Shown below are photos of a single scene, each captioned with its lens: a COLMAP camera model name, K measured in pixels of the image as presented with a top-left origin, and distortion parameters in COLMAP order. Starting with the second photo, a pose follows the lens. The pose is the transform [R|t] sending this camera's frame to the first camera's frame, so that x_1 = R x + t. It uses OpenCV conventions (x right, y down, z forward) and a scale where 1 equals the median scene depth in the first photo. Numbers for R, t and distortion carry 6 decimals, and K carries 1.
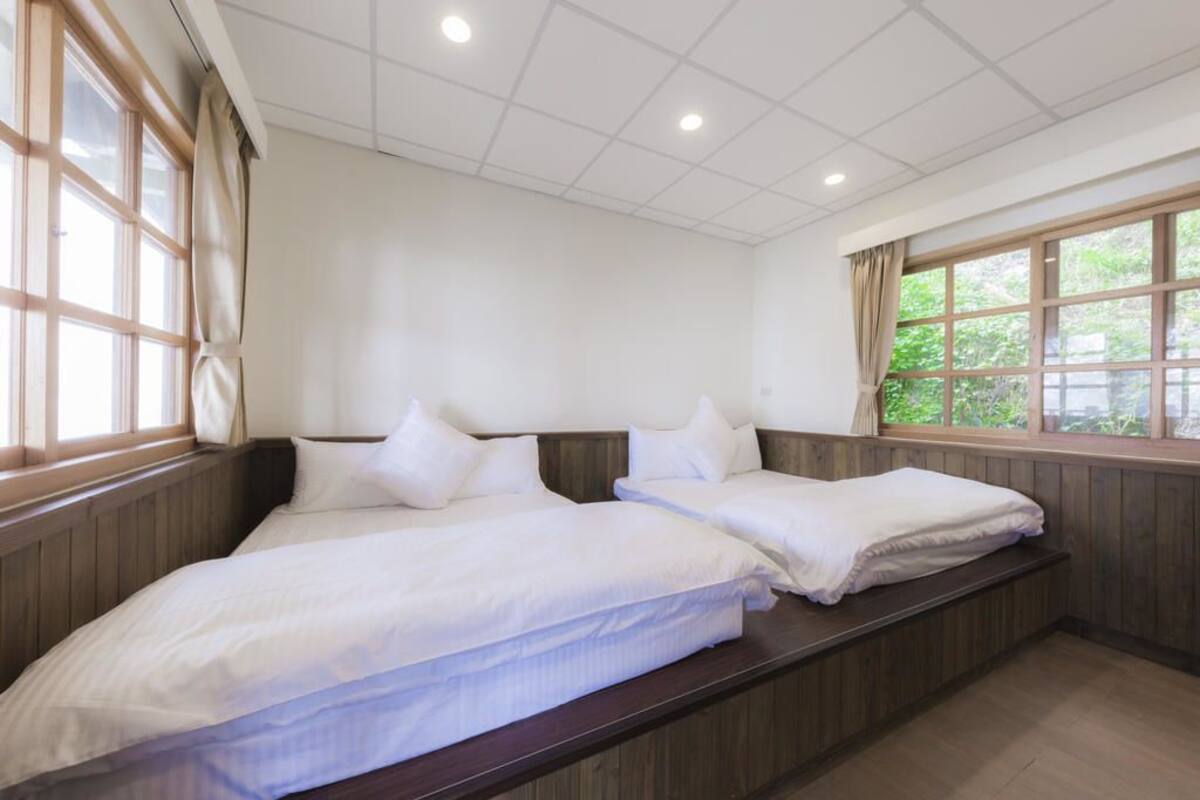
lens RADIAL K [[451.8, 0, 600.0], [0, 451.8, 400.0], [0, 0, 1]] dist [0.011890, -0.000014]
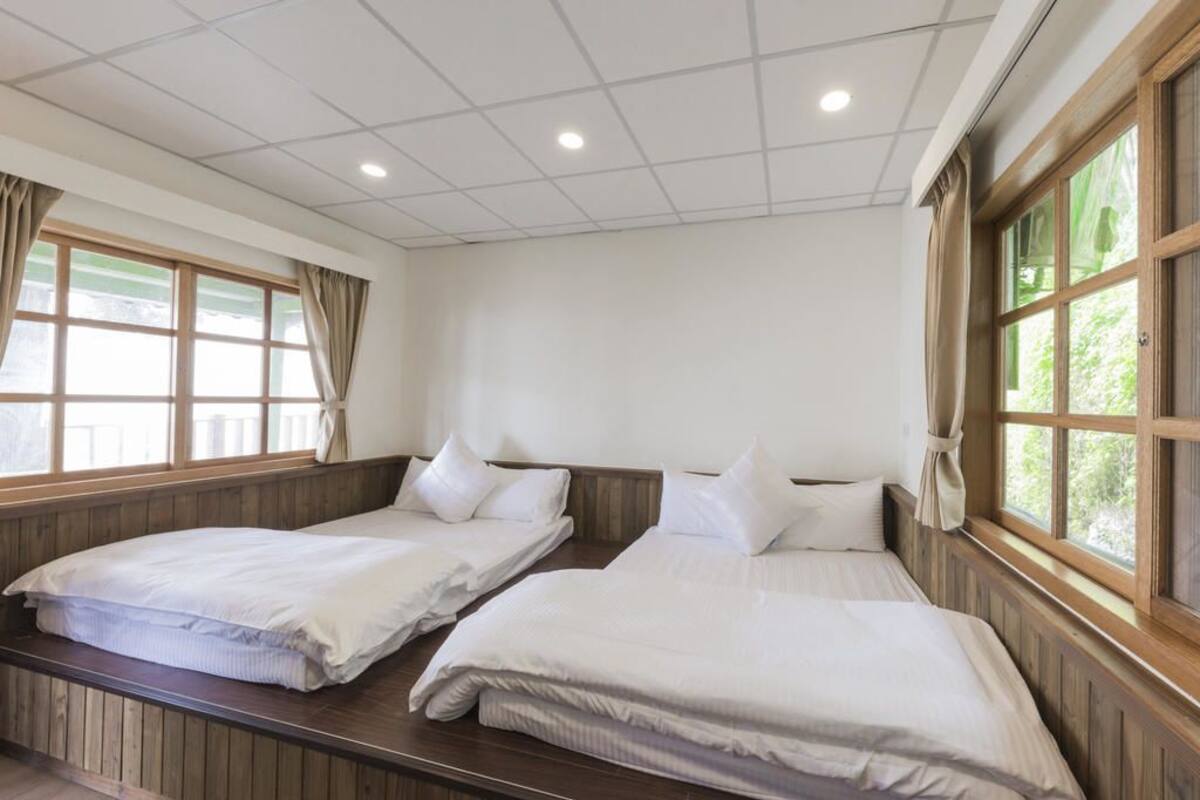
lens RADIAL K [[462.9, 0, 600.0], [0, 462.9, 400.0], [0, 0, 1]] dist [0.001296, 0.000005]
pose [[0.703477, -0.013555, -0.710588, 1.086735], [-0.001306, 0.999792, -0.020365, -0.096278], [0.710717, 0.015254, 0.703313, 0.495317]]
